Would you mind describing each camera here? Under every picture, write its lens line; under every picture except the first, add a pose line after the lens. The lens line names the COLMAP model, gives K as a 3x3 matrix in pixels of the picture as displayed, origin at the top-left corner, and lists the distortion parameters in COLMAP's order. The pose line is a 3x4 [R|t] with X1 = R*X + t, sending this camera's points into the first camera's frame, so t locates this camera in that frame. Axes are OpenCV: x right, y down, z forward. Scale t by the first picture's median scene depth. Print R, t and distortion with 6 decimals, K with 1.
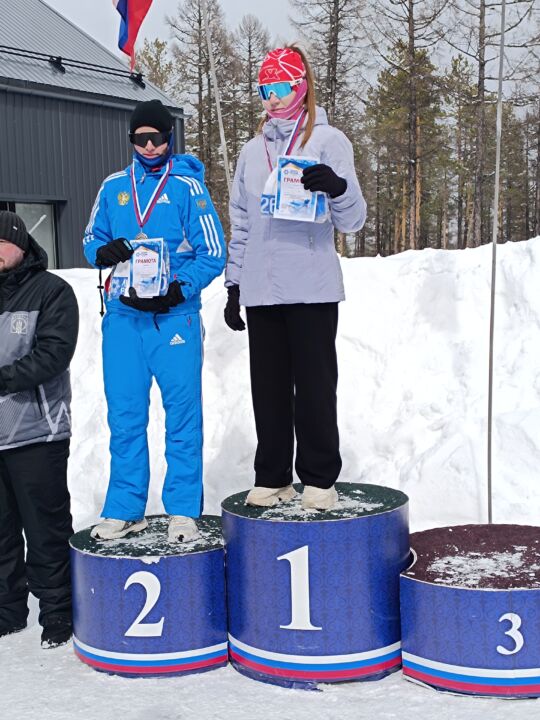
lens RADIAL K [[1029.8, 0, 253.9], [0, 1029.8, 360.8], [0, 0, 1]] dist [0.111452, -0.345373]
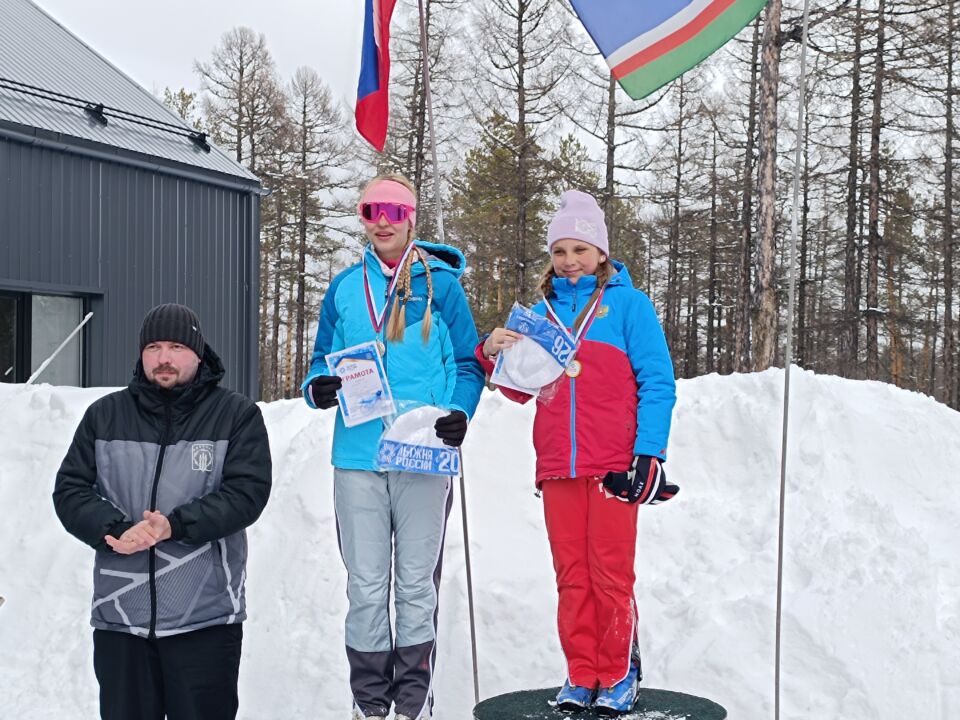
lens RADIAL K [[1375.0, 0, 467.1], [0, 1375.0, 353.6], [0, 0, 1]] dist [0.122623, -0.371293]
pose [[0.989097, 0.040565, 0.141570, -0.130876], [-0.023082, 0.992136, -0.123017, 0.004259], [-0.145447, 0.118408, 0.982255, 0.006451]]
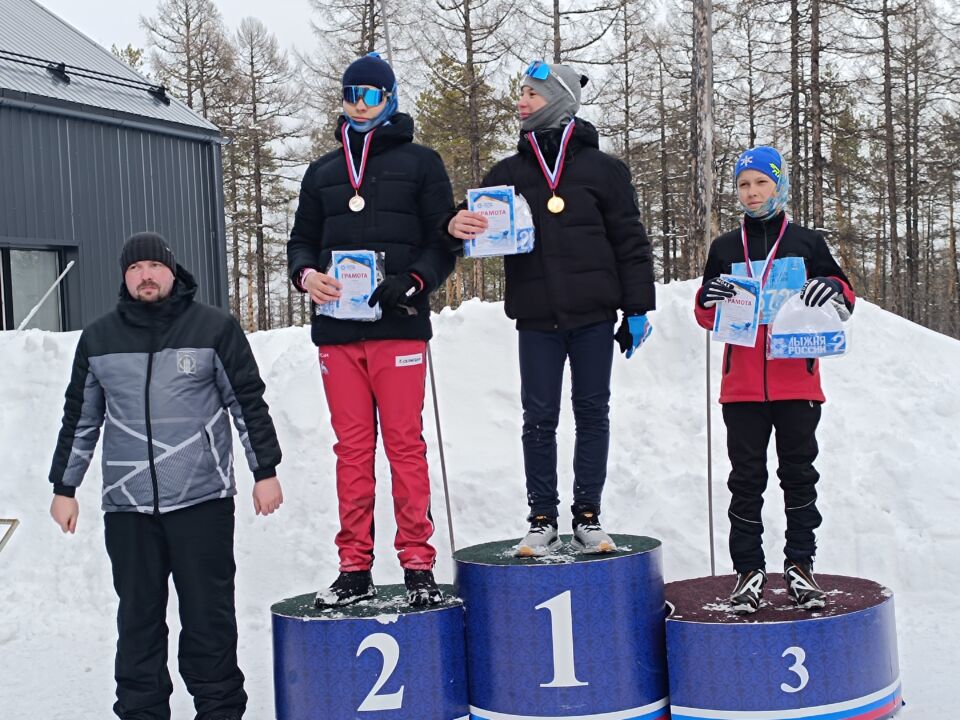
lens RADIAL K [[1385.8, 0, 480.0], [0, 1385.8, 360.0], [0, 0, 1]] dist [0.116103, -0.388234]
pose [[0.983910, -0.020083, 0.177535, -0.151476], [0.034787, 0.996179, -0.080102, 0.047104], [-0.175248, 0.084989, 0.980849, -0.123788]]
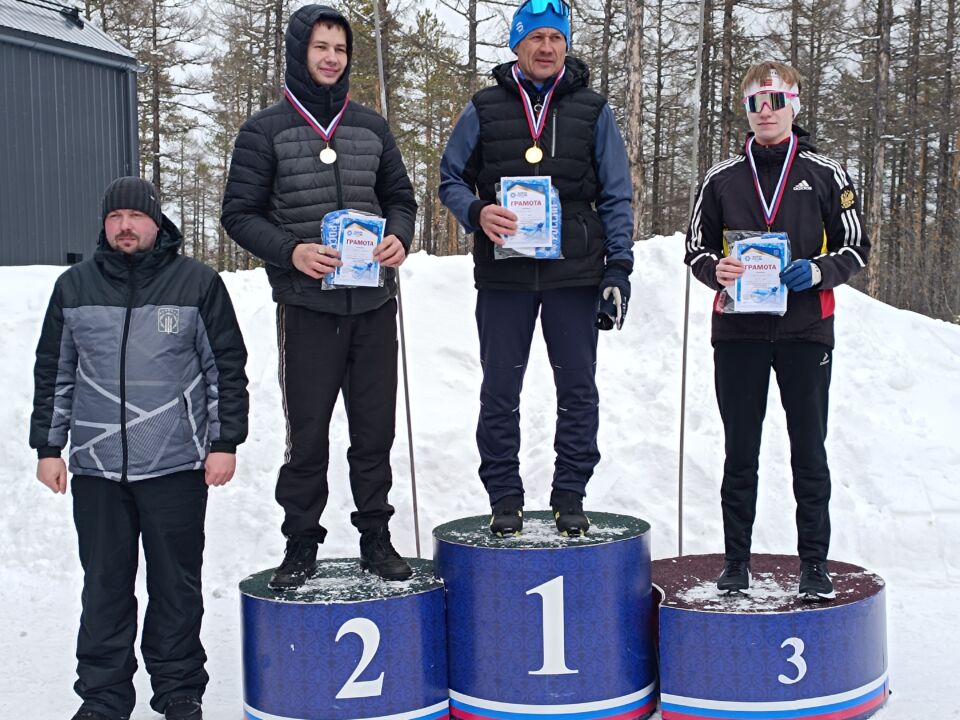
lens RADIAL K [[1373.1, 0, 481.1], [0, 1373.1, 377.5], [0, 0, 1]] dist [0.111452, -0.345373]
pose [[0.965926, -0.001519, 0.258812, -0.201169], [0.007157, 0.999757, -0.020846, 0.023664], [-0.258718, 0.021988, 0.965703, -0.062650]]
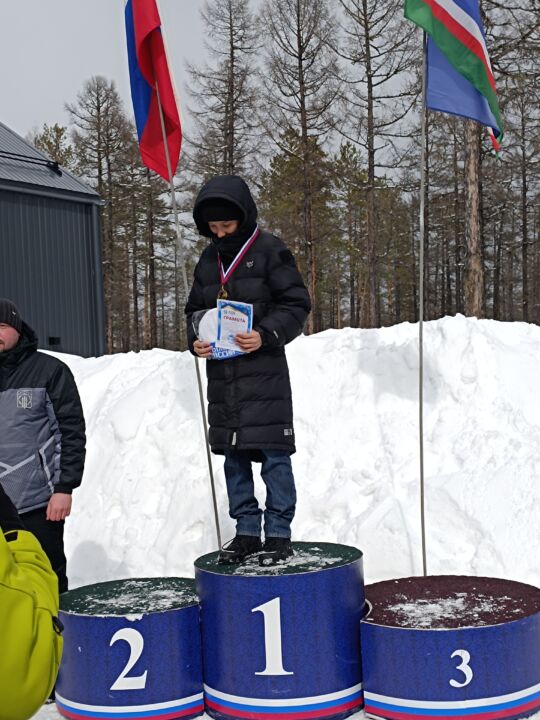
lens RADIAL K [[1029.8, 0, 253.9], [0, 1029.8, 360.8], [0, 0, 1]] dist [0.111452, -0.345373]
pose [[0.994365, -0.014336, 0.105041, -0.056821], [0.022115, 0.997067, -0.073269, 0.003935], [-0.103682, 0.075179, 0.991765, -0.077488]]
